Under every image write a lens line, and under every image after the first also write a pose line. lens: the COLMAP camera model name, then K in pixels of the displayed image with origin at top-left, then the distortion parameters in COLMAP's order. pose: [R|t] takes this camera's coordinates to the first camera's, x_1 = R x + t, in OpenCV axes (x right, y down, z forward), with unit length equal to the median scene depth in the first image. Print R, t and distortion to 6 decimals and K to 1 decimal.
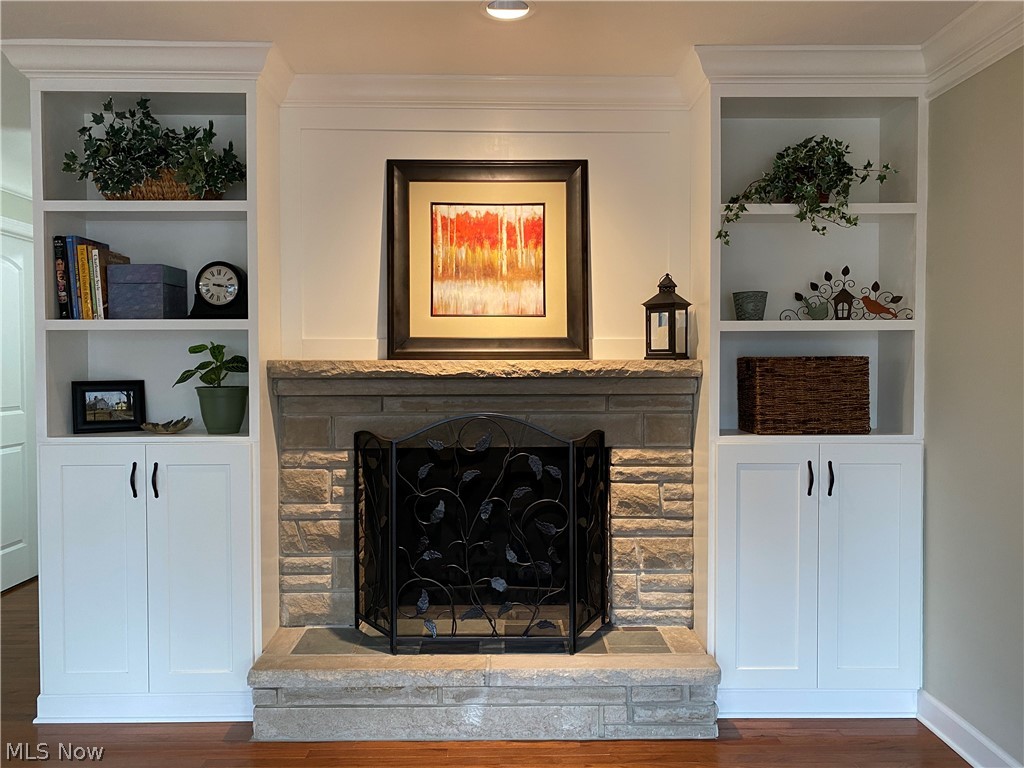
lens RADIAL K [[783.0, 0, 515.5], [0, 783.0, 386.6], [0, 0, 1]] dist [0.001671, -0.006719]
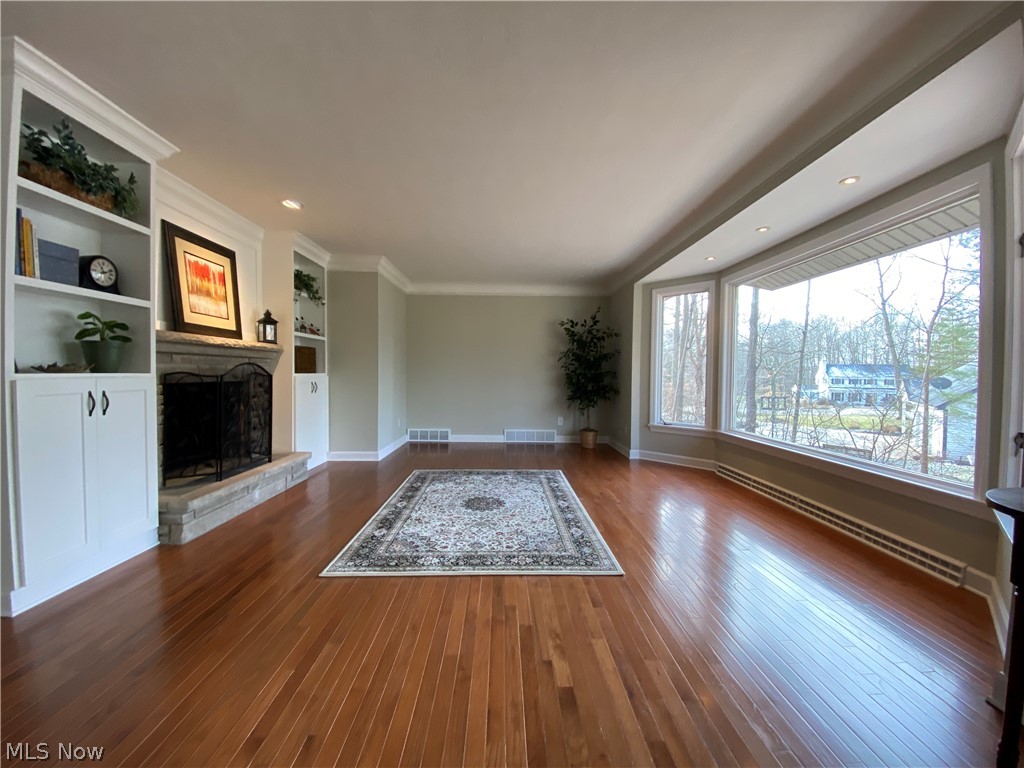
lens RADIAL K [[410.1, 0, 513.8], [0, 410.1, 383.3], [0, 0, 1]] dist [-0.001023, 0.000092]
pose [[0.002947, -0.027873, 0.999607, -1.111604], [0.011035, 0.999552, 0.027838, 0.063621], [-0.999935, 0.010948, 0.003254, 0.218780]]
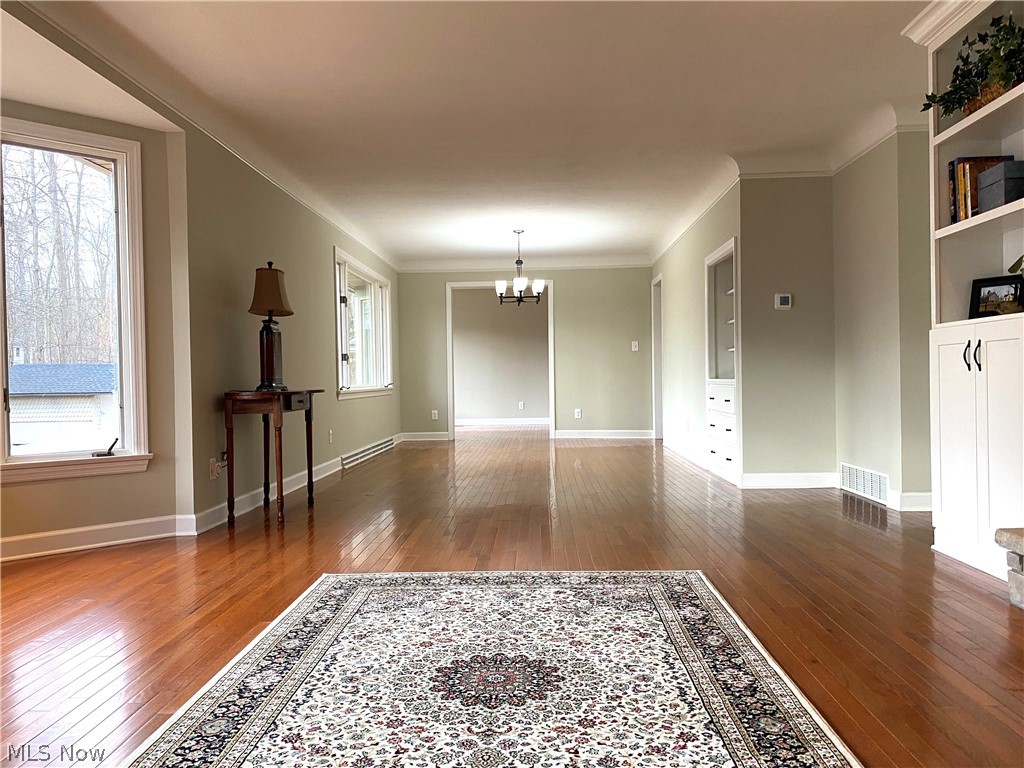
lens RADIAL K [[783.0, 0, 512.6], [0, 783.0, 381.5], [0, 0, 1]] dist [0.001671, -0.006719]
pose [[-0.065130, 0.000565, -0.997877, 0.639463], [-0.004685, 0.999989, 0.000872, 0.143564], [0.997866, 0.004732, -0.065126, 0.363720]]
